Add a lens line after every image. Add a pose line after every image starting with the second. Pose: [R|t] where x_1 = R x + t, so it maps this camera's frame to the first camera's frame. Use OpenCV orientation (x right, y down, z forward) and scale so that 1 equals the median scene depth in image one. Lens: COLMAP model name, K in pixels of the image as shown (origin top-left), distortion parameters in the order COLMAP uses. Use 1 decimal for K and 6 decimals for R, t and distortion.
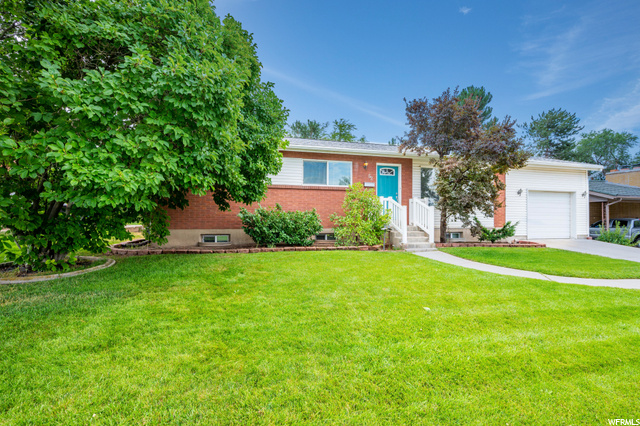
lens RADIAL K [[314.9, 0, 320.5], [0, 314.9, 210.1], [0, 0, 1]] dist [0.001482, 0.000153]
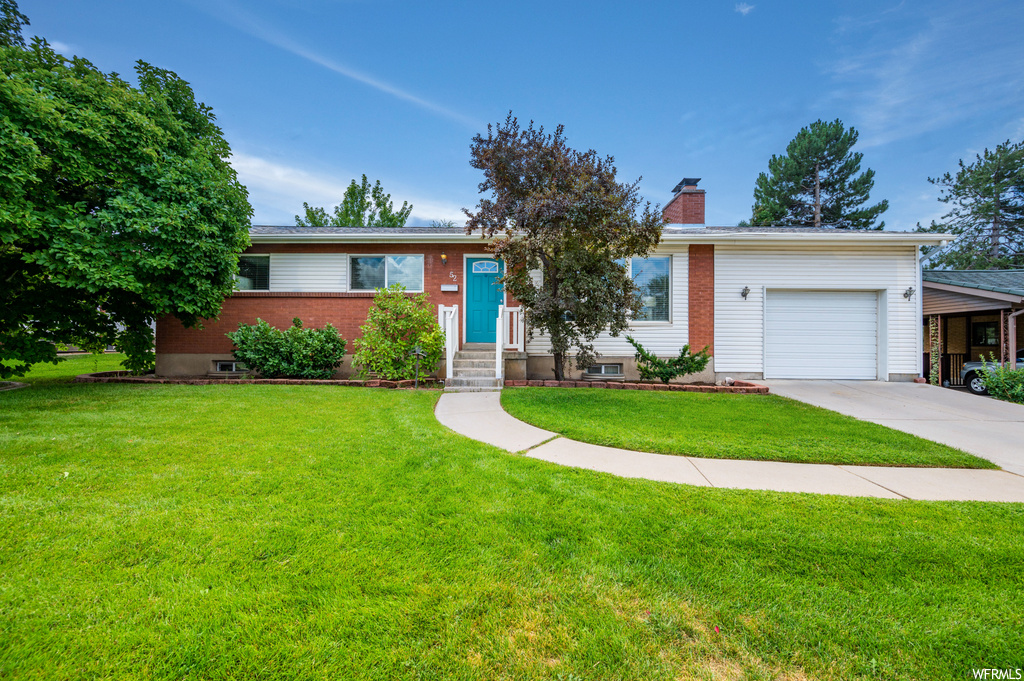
lens RADIAL K [[422.2, 0, 511.8], [0, 422.2, 345.2], [0, 0, 1]] dist [0.000447, -0.000142]
pose [[0.955860, 0.003421, -0.293801, 0.447061], [0.004680, 0.999628, 0.026867, 0.012133], [0.293784, -0.027056, 0.955489, 0.162190]]
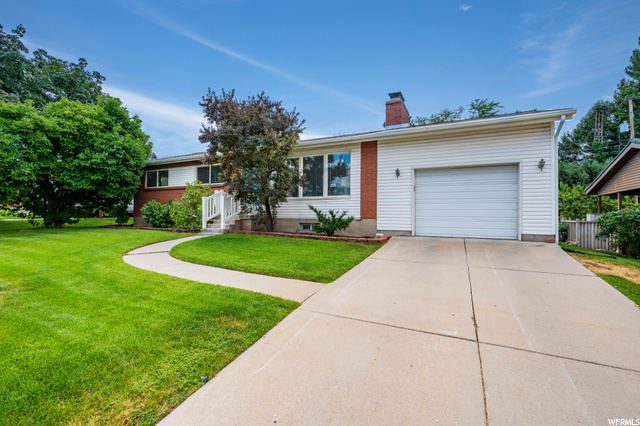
lens RADIAL K [[292.8, 0, 320.2], [0, 292.8, 212.6], [0, 0, 1]] dist [-0.007772, 0.000269]
pose [[0.736915, -0.003099, -0.675978, 0.954142], [0.014452, 0.999833, 0.011170, 0.027306], [0.675831, -0.018001, 0.736837, 0.338074]]
